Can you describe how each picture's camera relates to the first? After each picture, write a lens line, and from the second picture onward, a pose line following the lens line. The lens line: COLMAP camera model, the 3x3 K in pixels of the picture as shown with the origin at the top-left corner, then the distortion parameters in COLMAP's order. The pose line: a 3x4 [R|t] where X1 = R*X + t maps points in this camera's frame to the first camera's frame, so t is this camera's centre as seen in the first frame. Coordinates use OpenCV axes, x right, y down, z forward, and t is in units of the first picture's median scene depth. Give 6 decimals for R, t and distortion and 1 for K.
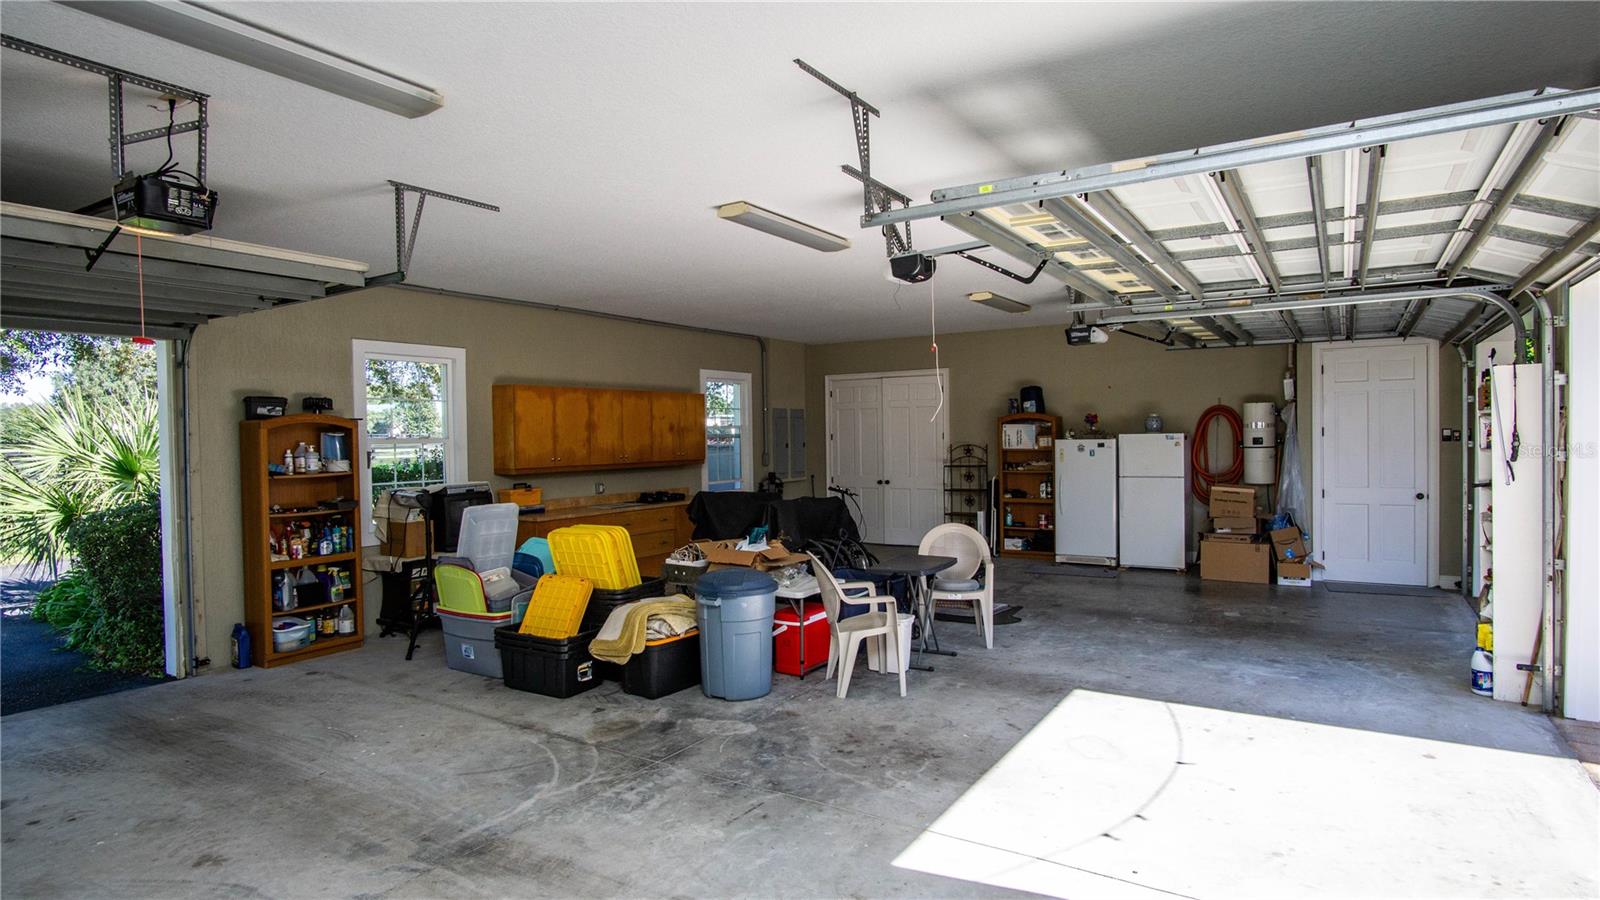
lens RADIAL K [[840.2, 0, 800.0], [0, 840.2, 450.0], [0, 0, 1]] dist [-0.027462, 0.007568]
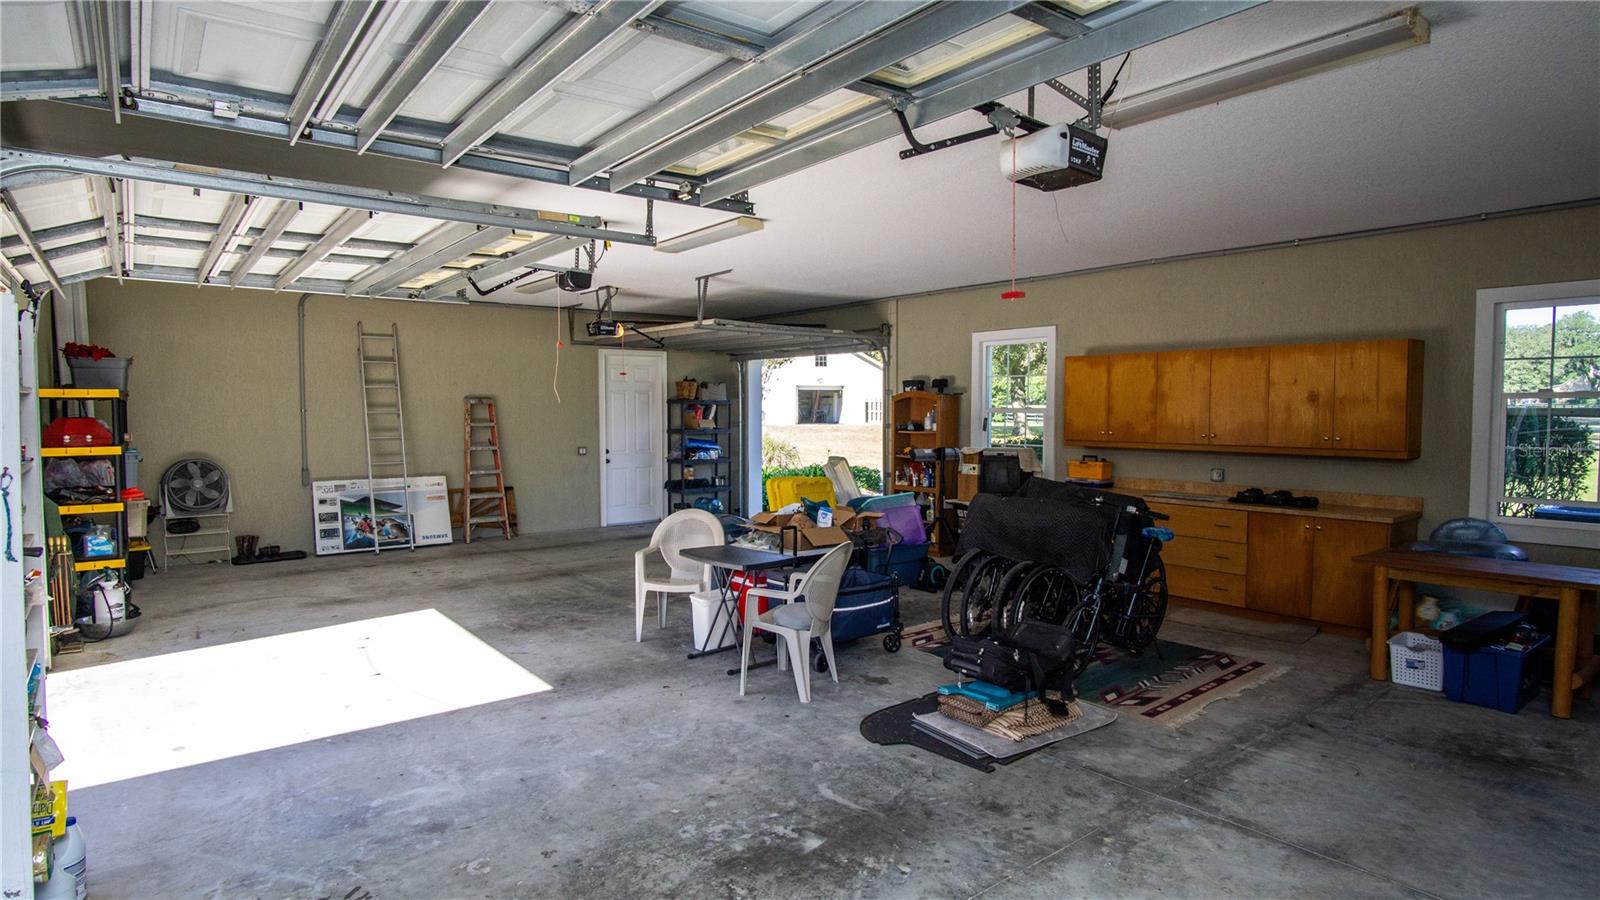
lens RADIAL K [[840.2, 0, 800.0], [0, 840.2, 450.0], [0, 0, 1]] dist [-0.027462, 0.007568]
pose [[-0.307740, 0.064305, -0.949295, 1.050404], [-0.012260, 0.997363, 0.071536, -0.048527], [0.951391, 0.033653, -0.306140, 1.448892]]
